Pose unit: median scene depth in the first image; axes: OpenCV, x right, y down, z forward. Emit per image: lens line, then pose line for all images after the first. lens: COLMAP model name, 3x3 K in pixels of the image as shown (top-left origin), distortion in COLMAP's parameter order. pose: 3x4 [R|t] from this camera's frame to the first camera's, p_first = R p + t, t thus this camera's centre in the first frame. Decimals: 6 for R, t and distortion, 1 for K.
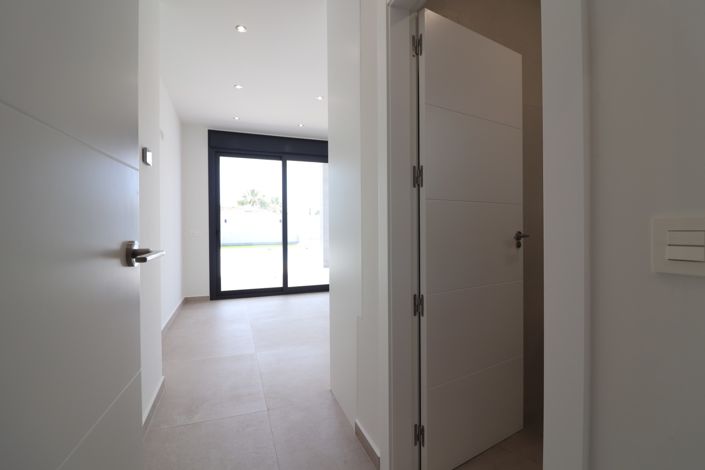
lens RADIAL K [[328.6, 0, 352.5], [0, 328.6, 235.0], [0, 0, 1]] dist [-0.036548, -0.000105]
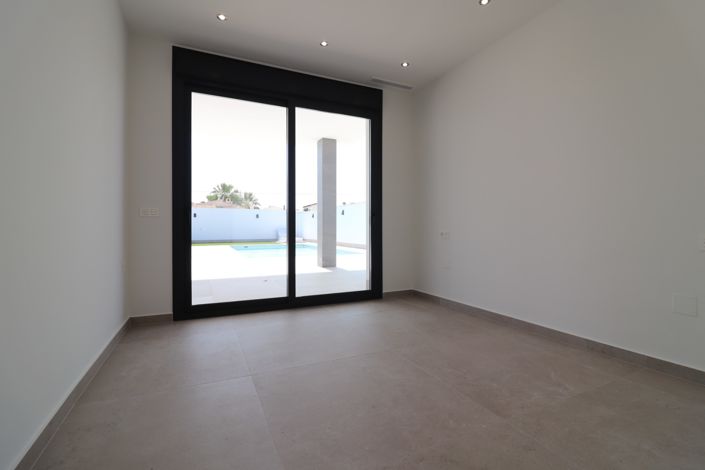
lens RADIAL K [[328.6, 0, 352.5], [0, 328.6, 235.0], [0, 0, 1]] dist [-0.036548, -0.000105]
pose [[0.996603, 0.006649, 0.082086, -0.139762], [-0.006791, 0.999976, 0.001446, 0.032350], [-0.082074, -0.001999, 0.996624, 0.334558]]
